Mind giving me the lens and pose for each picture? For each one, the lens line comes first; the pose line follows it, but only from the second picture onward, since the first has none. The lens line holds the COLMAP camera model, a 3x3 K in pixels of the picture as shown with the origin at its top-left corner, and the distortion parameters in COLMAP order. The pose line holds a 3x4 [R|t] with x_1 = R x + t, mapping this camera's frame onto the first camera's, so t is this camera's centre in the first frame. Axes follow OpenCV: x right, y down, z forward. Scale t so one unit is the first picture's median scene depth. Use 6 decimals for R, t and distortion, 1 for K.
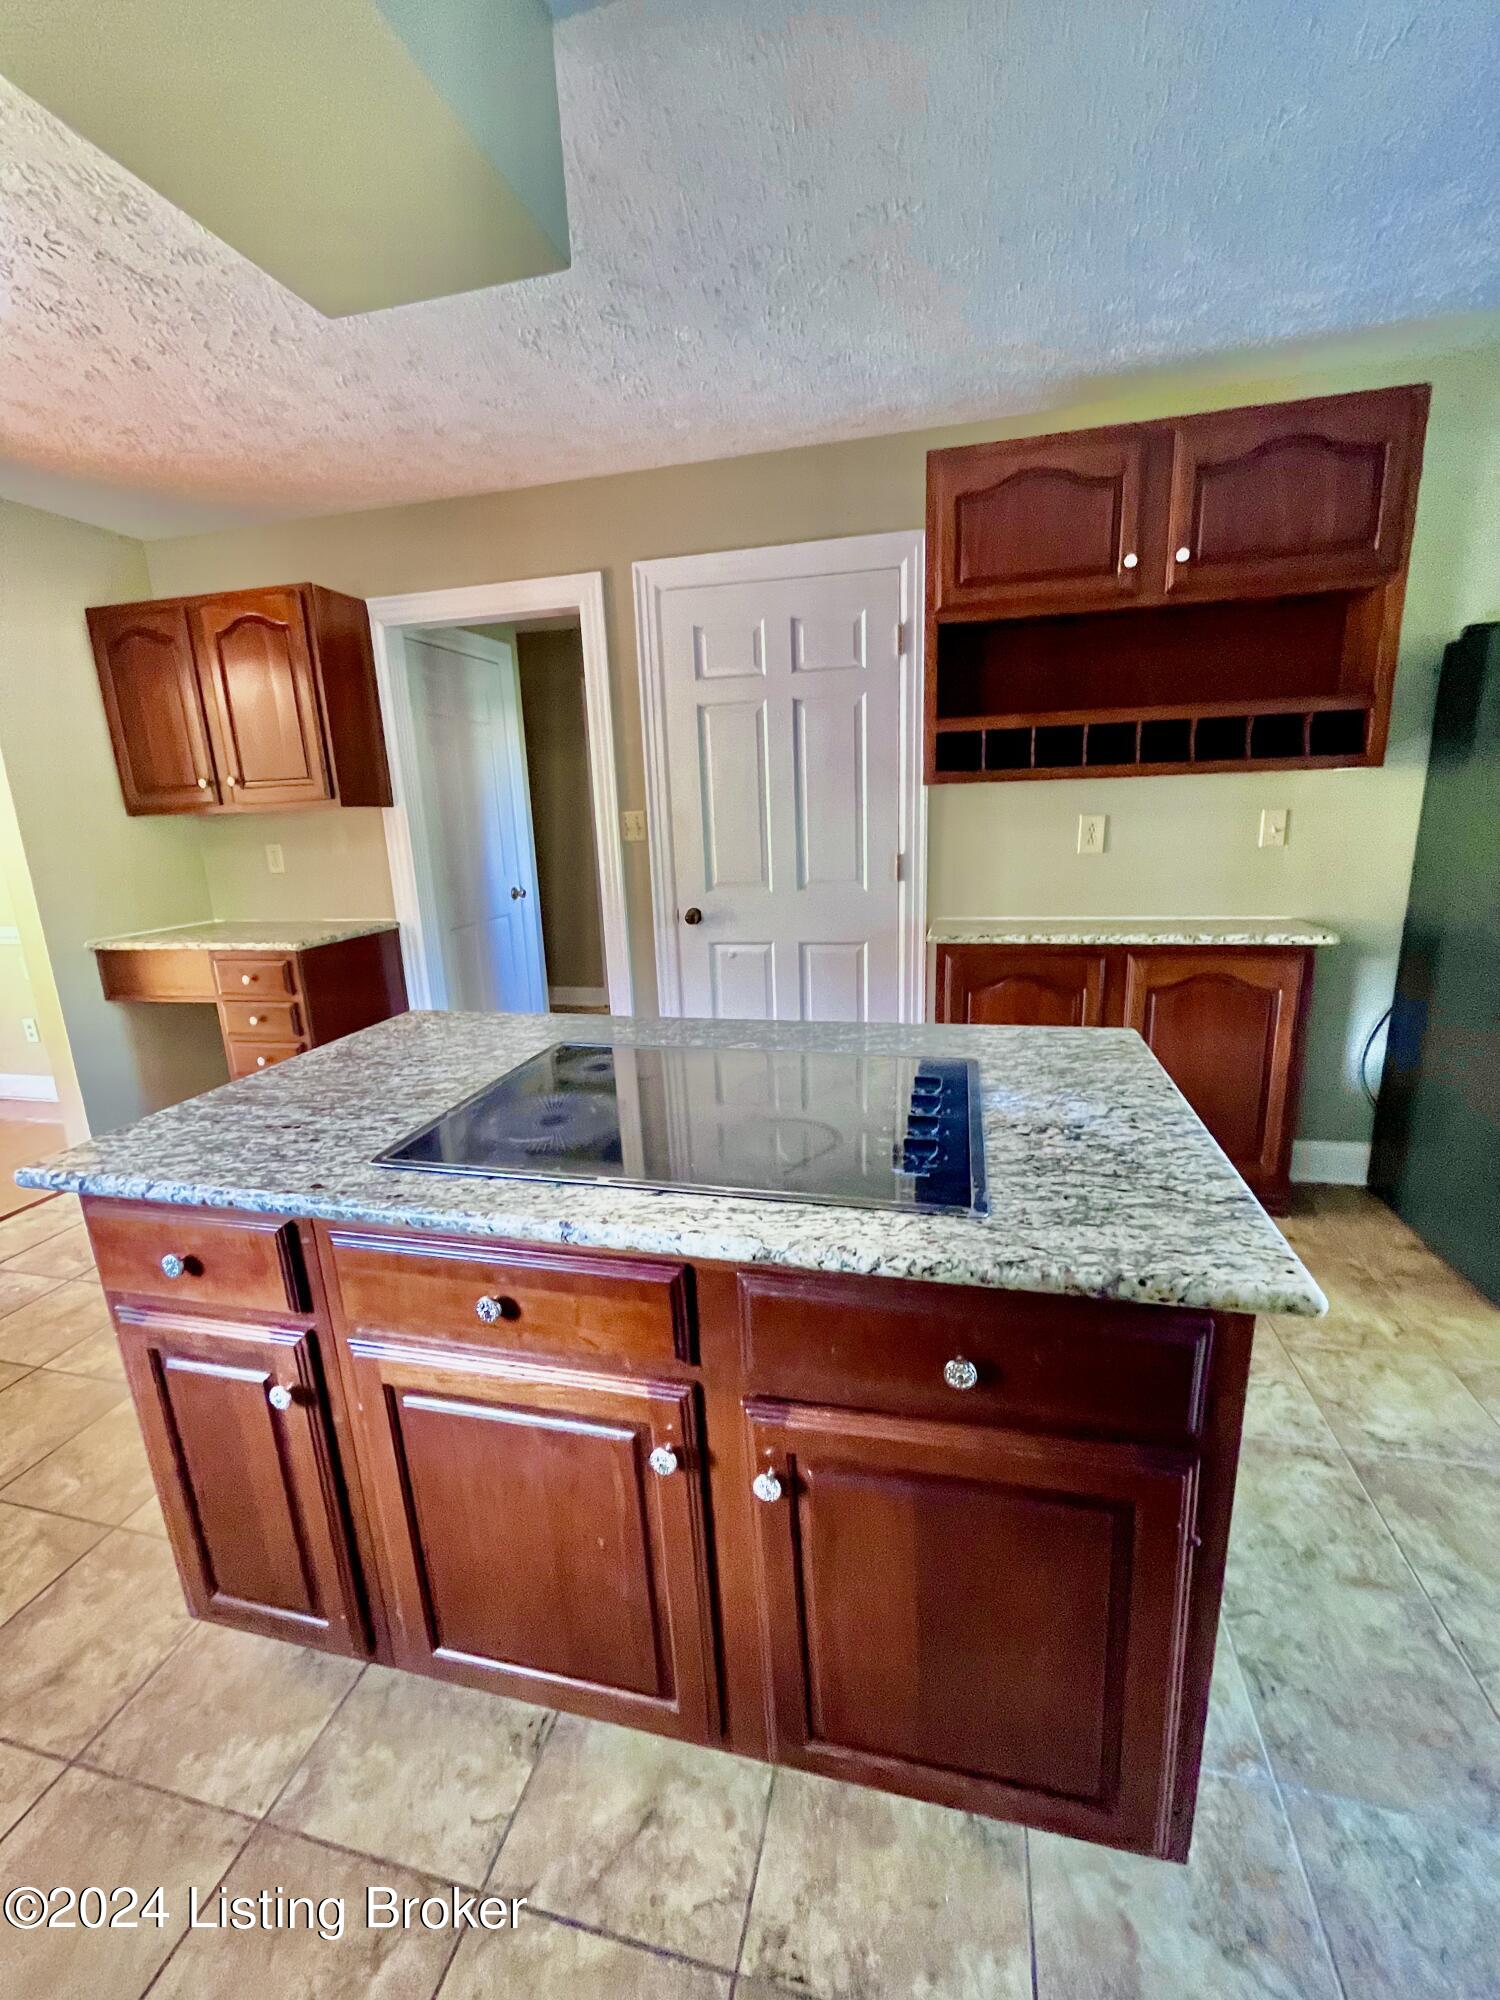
lens RADIAL K [[817.9, 0, 758.7], [0, 817.9, 992.6], [0, 0, 1]] dist [-0.002763, 0.000311]
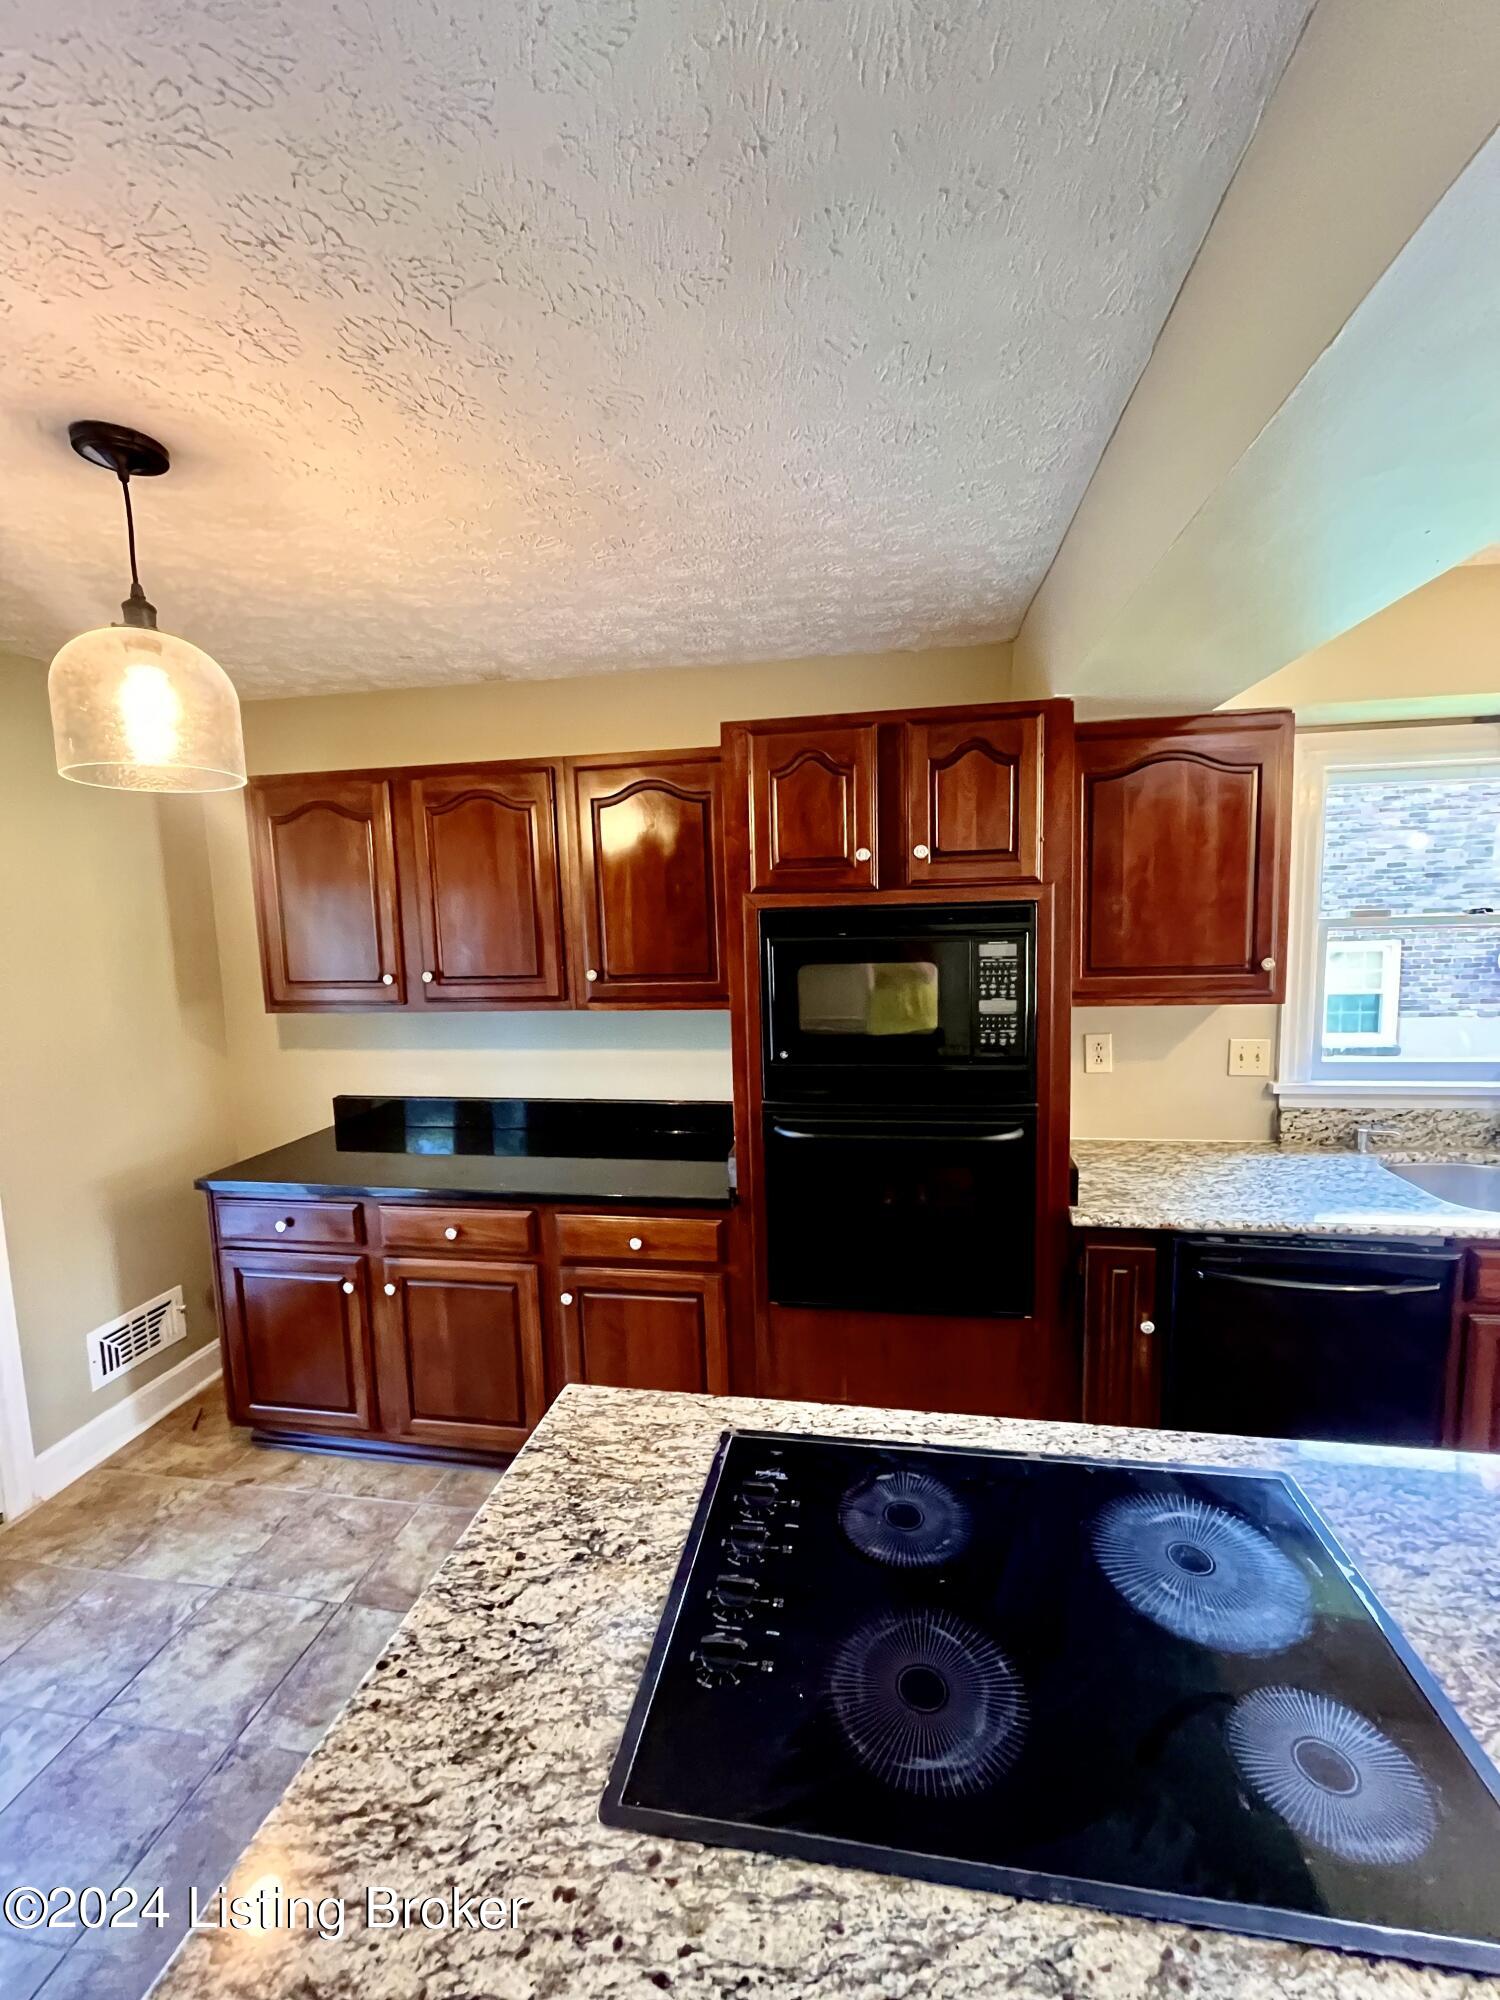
lens RADIAL K [[817.9, 0, 754.2], [0, 817.9, 989.0], [0, 0, 1]] dist [-0.002763, 0.000311]
pose [[-0.995787, 0.070839, -0.058232, 0.149197], [0.047764, 0.942746, 0.330073, -0.526412], [0.078280, 0.325901, -0.942158, 1.214706]]
